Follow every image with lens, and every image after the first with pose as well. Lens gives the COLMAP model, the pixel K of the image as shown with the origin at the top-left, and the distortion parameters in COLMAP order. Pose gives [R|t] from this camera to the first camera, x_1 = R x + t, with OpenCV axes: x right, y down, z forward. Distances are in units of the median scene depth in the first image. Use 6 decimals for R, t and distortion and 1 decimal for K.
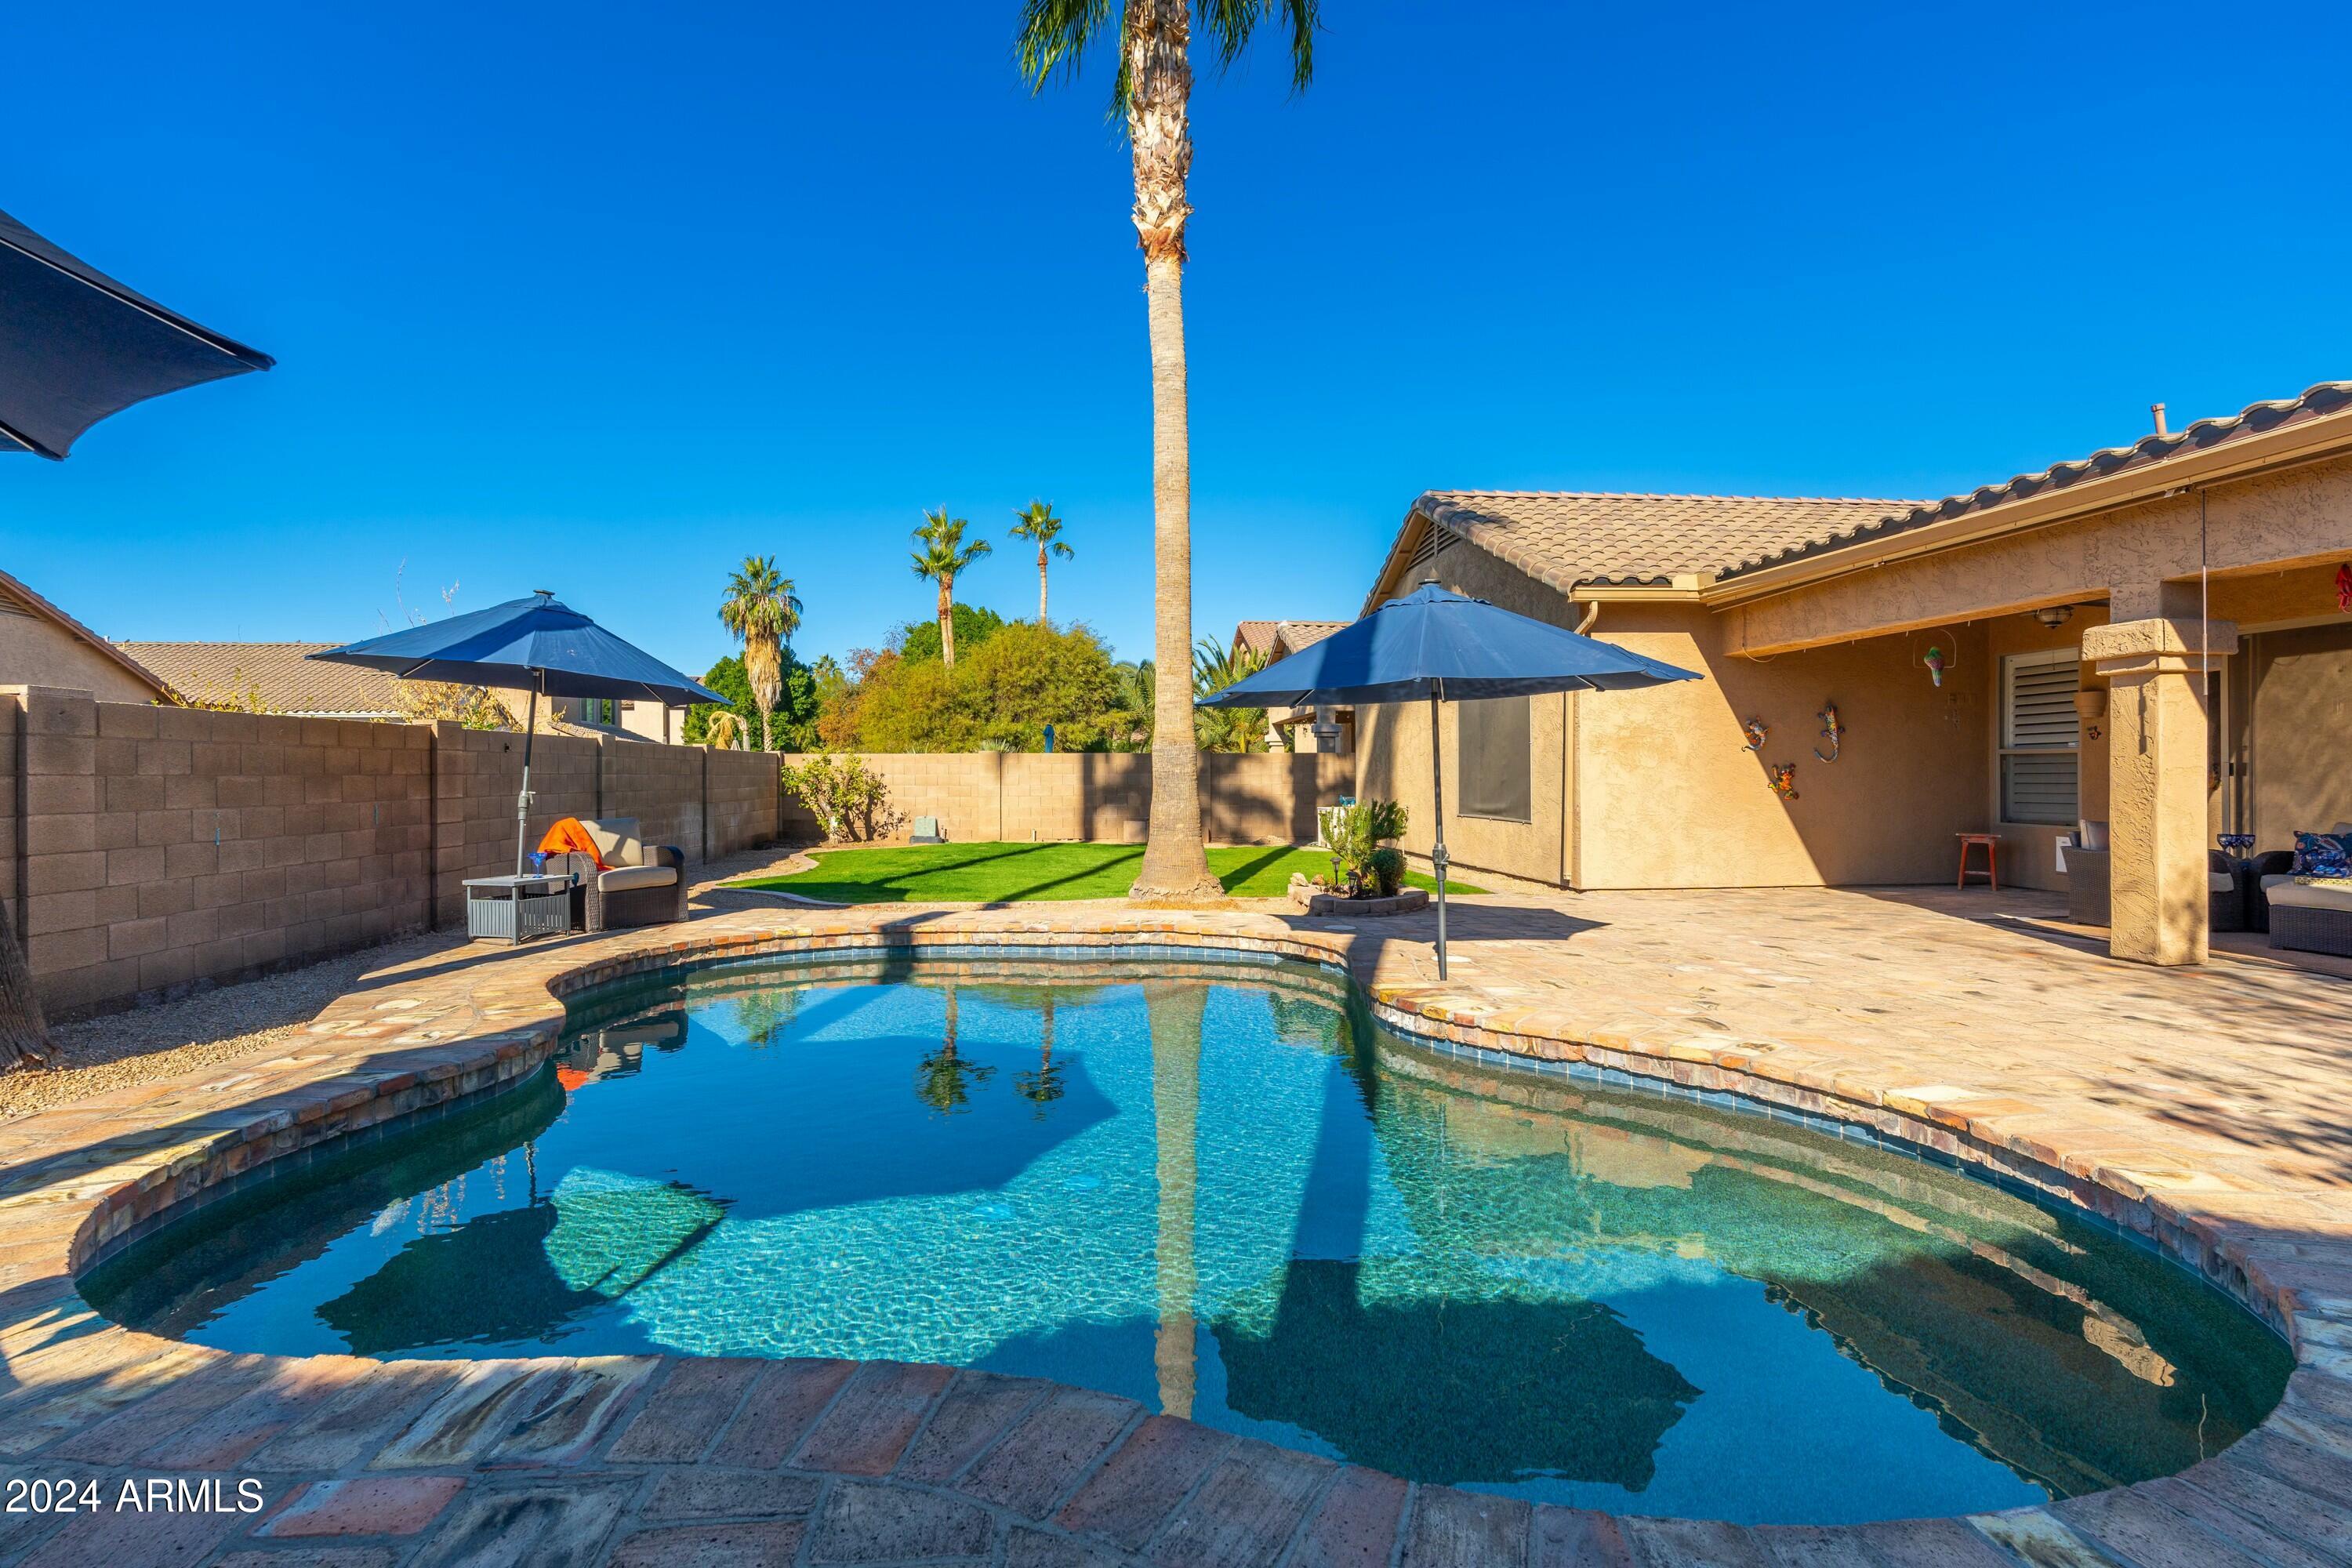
lens RADIAL K [[1146.6, 0, 1171.5], [0, 1146.6, 765.8], [0, 0, 1]] dist [-0.000790, -0.000082]
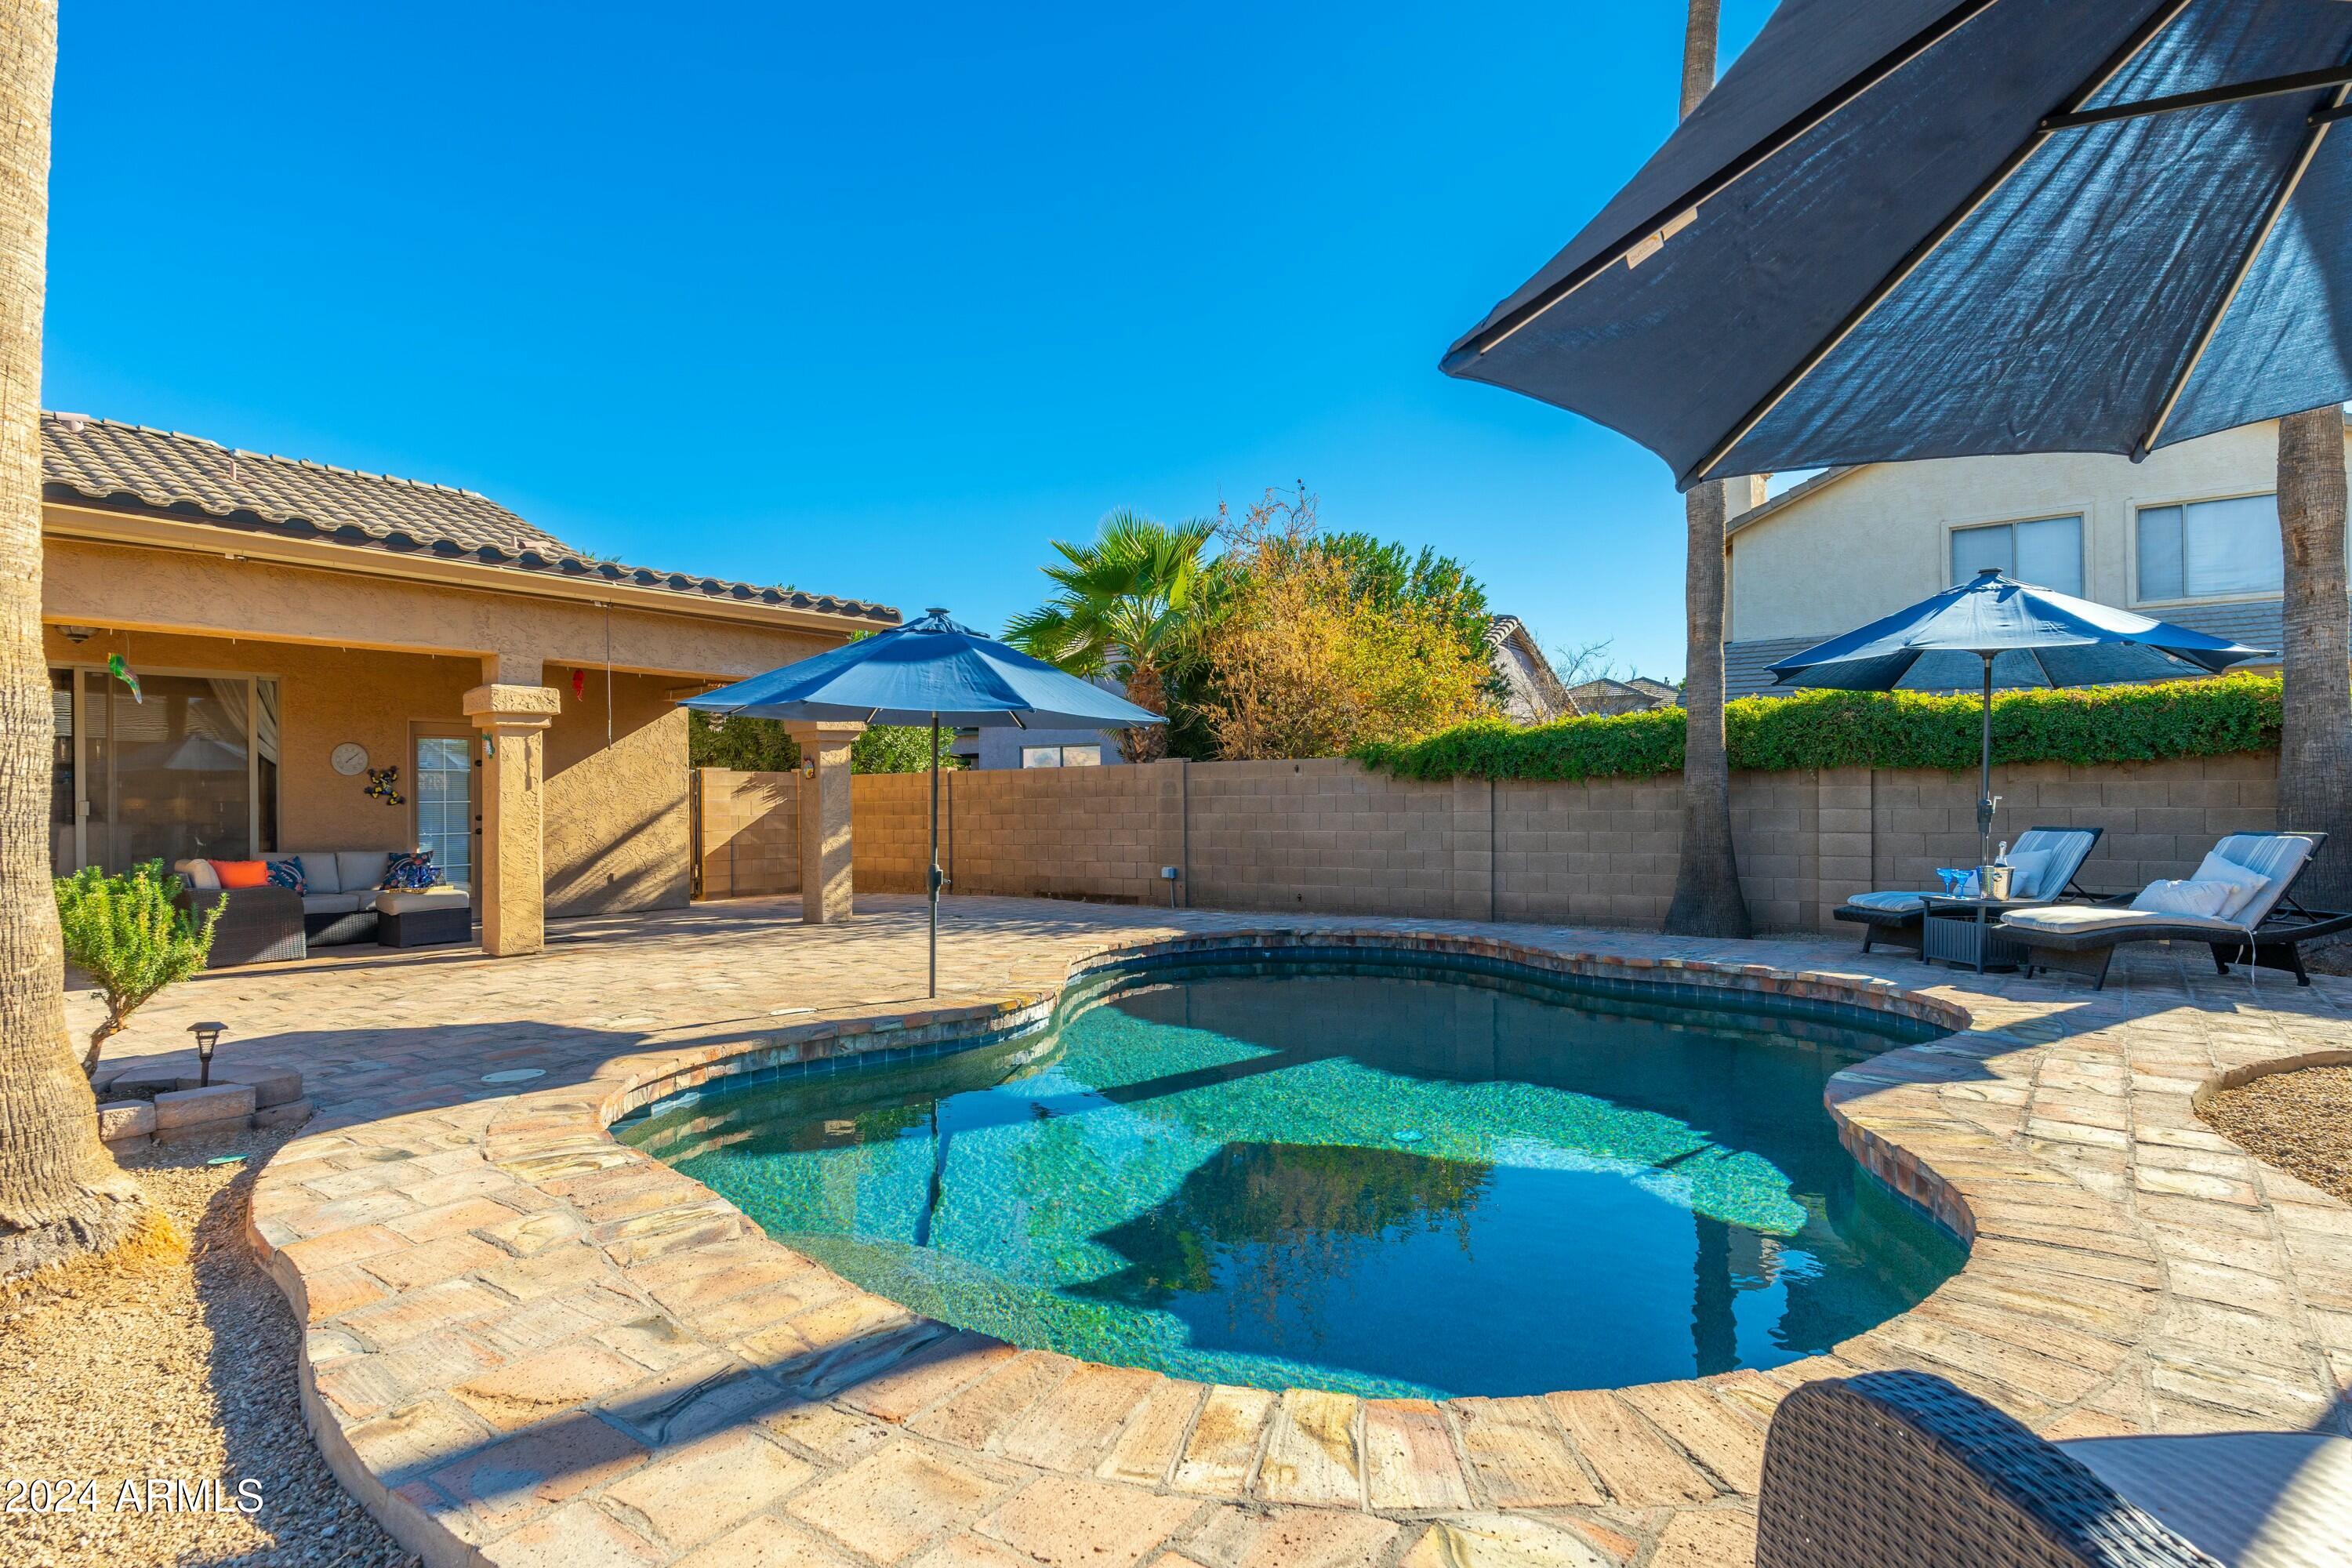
lens RADIAL K [[1222.8, 0, 1171.7], [0, 1222.8, 807.6], [0, 0, 1]] dist [0.002026, 0.000262]
pose [[-0.717450, 0.007516, 0.696569, -0.486935], [0.010914, 0.999940, 0.000452, 0.012425], [-0.696524, 0.007927, -0.717489, 1.166323]]
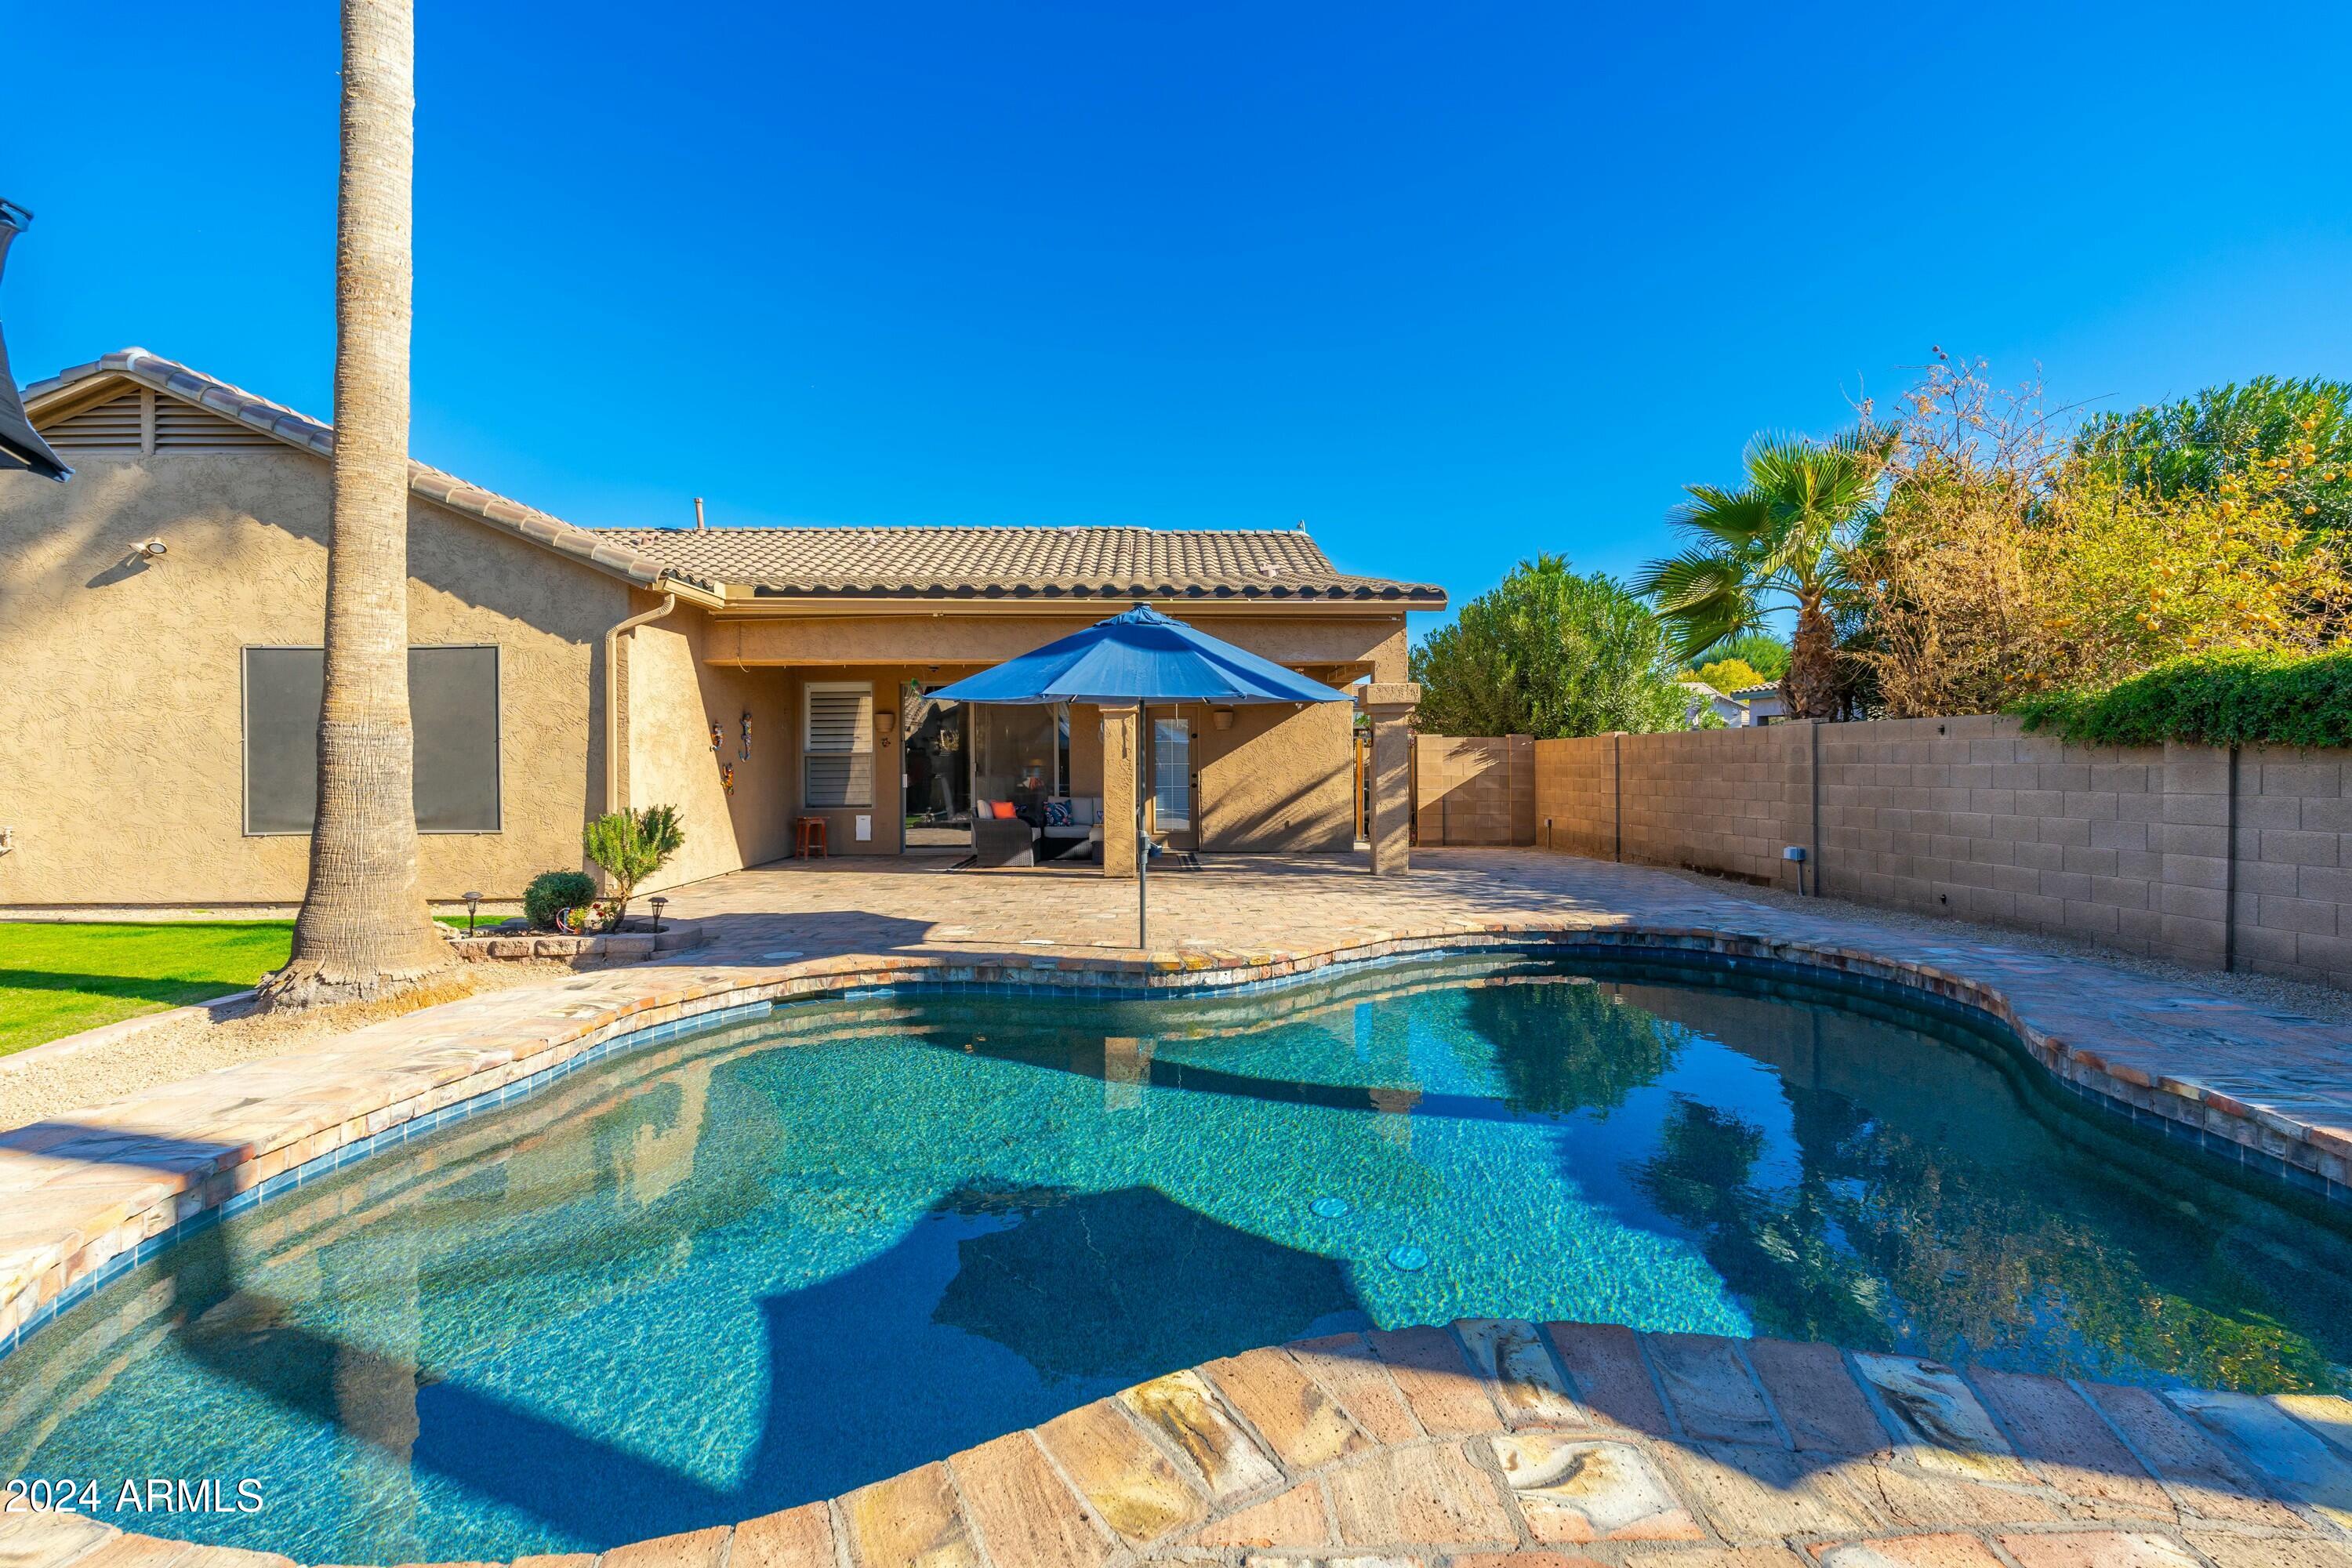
lens RADIAL K [[1033.5, 0, 1170.7], [0, 1033.5, 774.5], [0, 0, 1]] dist [-0.002005, 0.000459]
pose [[0.082429, -0.008279, 0.996563, -0.571152], [0.000036, 0.999966, 0.008304, 0.001018], [-0.996597, -0.000649, 0.082426, 0.630455]]
